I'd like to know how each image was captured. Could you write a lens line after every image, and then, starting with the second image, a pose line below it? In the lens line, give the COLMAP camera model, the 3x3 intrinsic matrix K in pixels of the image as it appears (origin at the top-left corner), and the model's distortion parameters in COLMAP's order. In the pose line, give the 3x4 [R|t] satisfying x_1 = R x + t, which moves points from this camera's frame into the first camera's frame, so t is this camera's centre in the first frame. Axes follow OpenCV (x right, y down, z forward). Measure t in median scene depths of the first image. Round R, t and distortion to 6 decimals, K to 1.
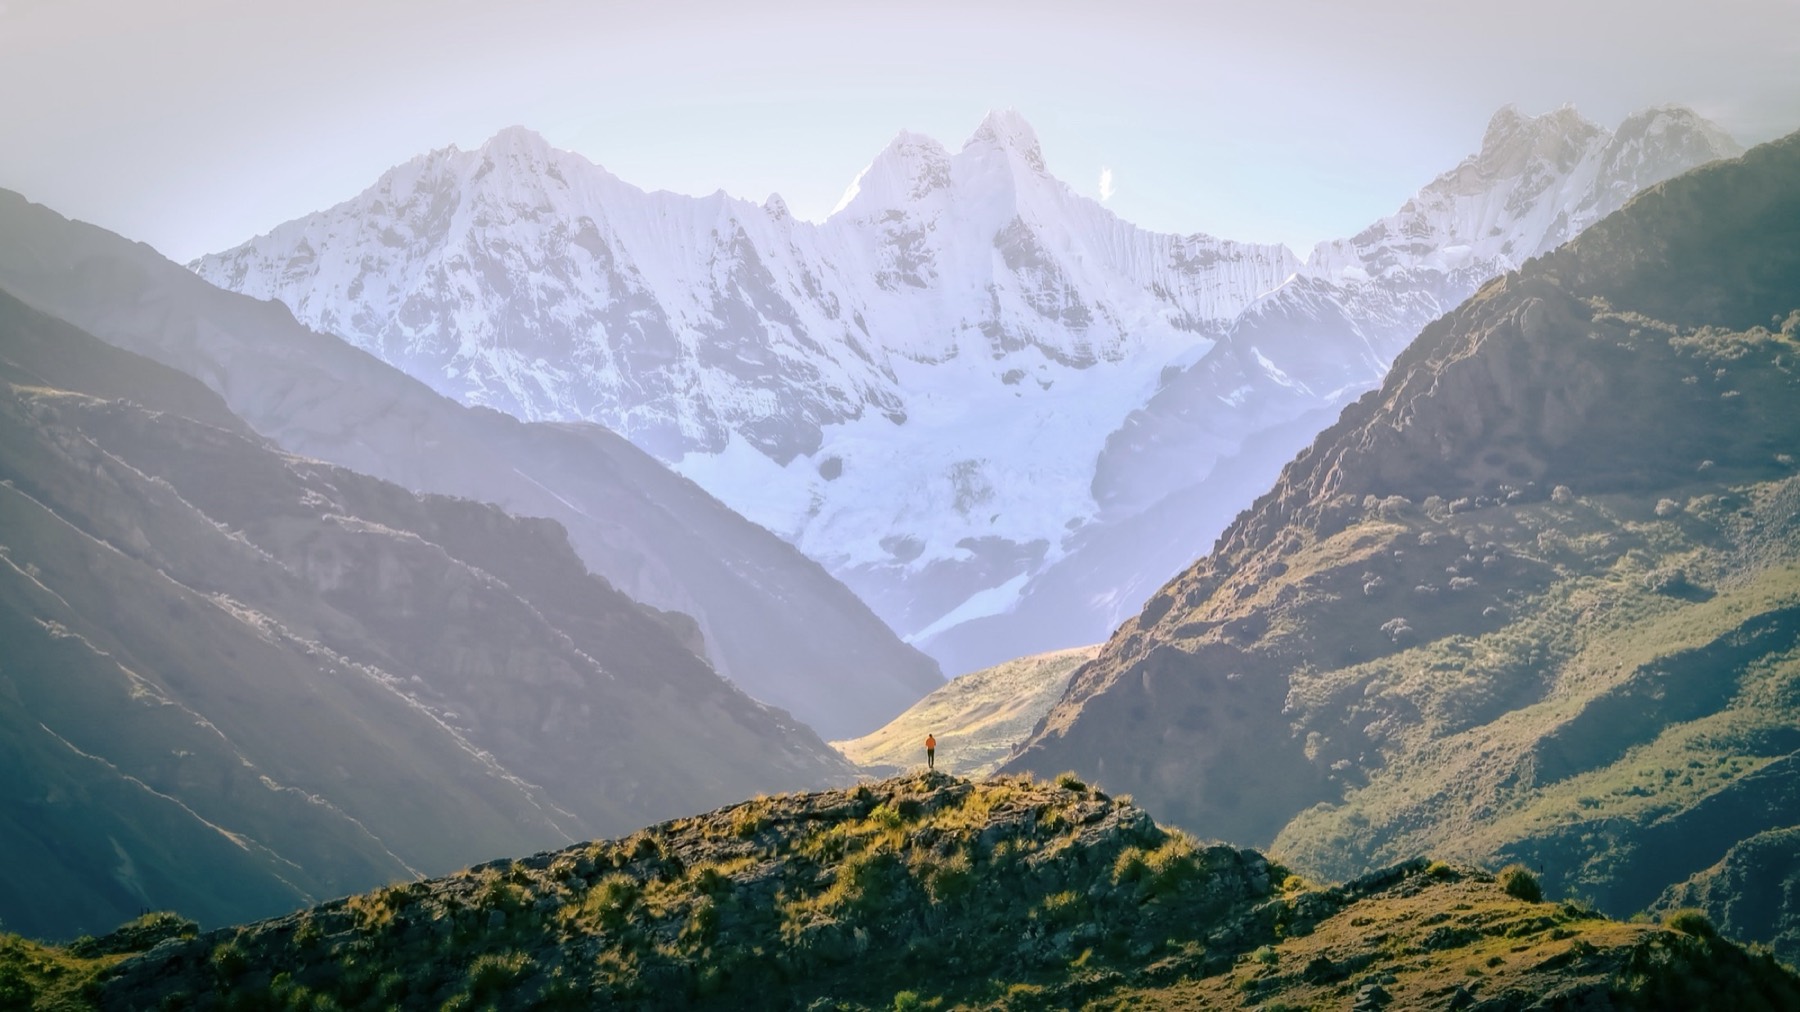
lens RADIAL K [[3913.3, 0, 902.8], [0, 3913.3, 505.1], [0, 0, 1]] dist [-0.557028, 0.000000]
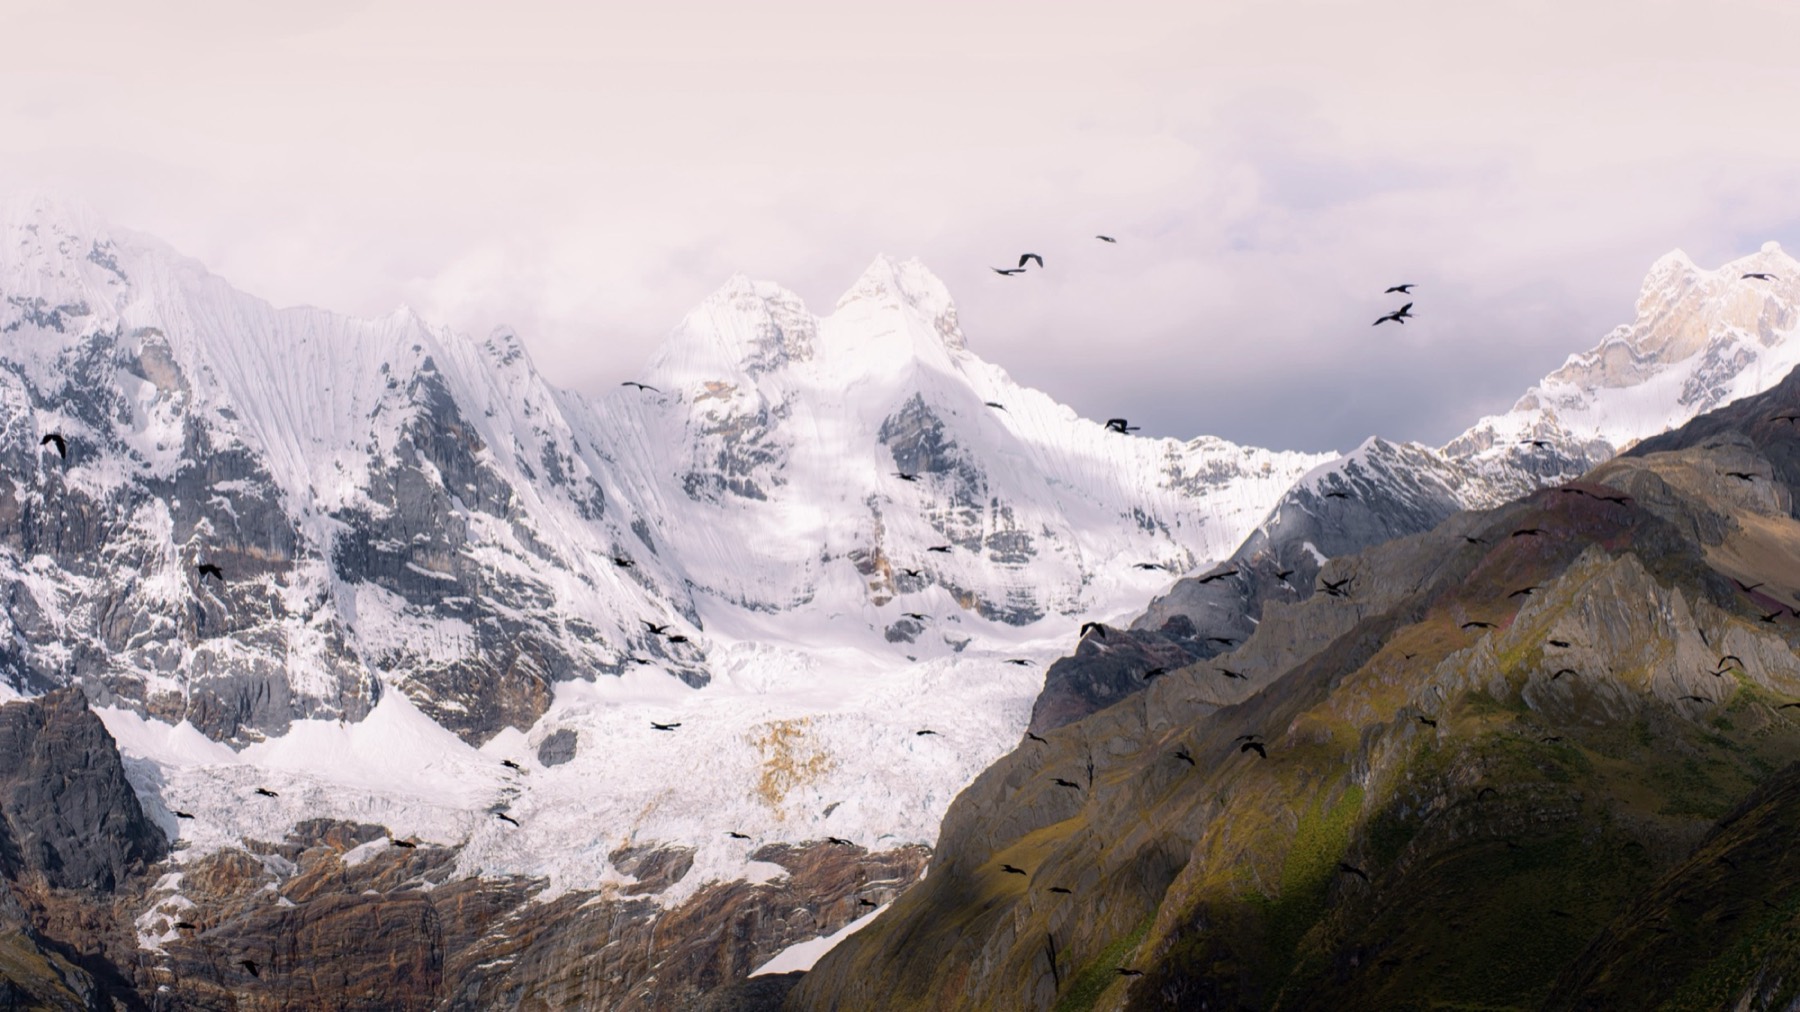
lens RADIAL K [[3602.2, 0, 896.9], [0, 3602.2, 505.8], [0, 0, 1]] dist [-0.104761, 0.000000]
pose [[0.999944, -0.009668, -0.004213, 0.031898], [0.008978, 0.989976, -0.140948, 0.028639], [0.005534, 0.140902, 0.990008, 0.475630]]
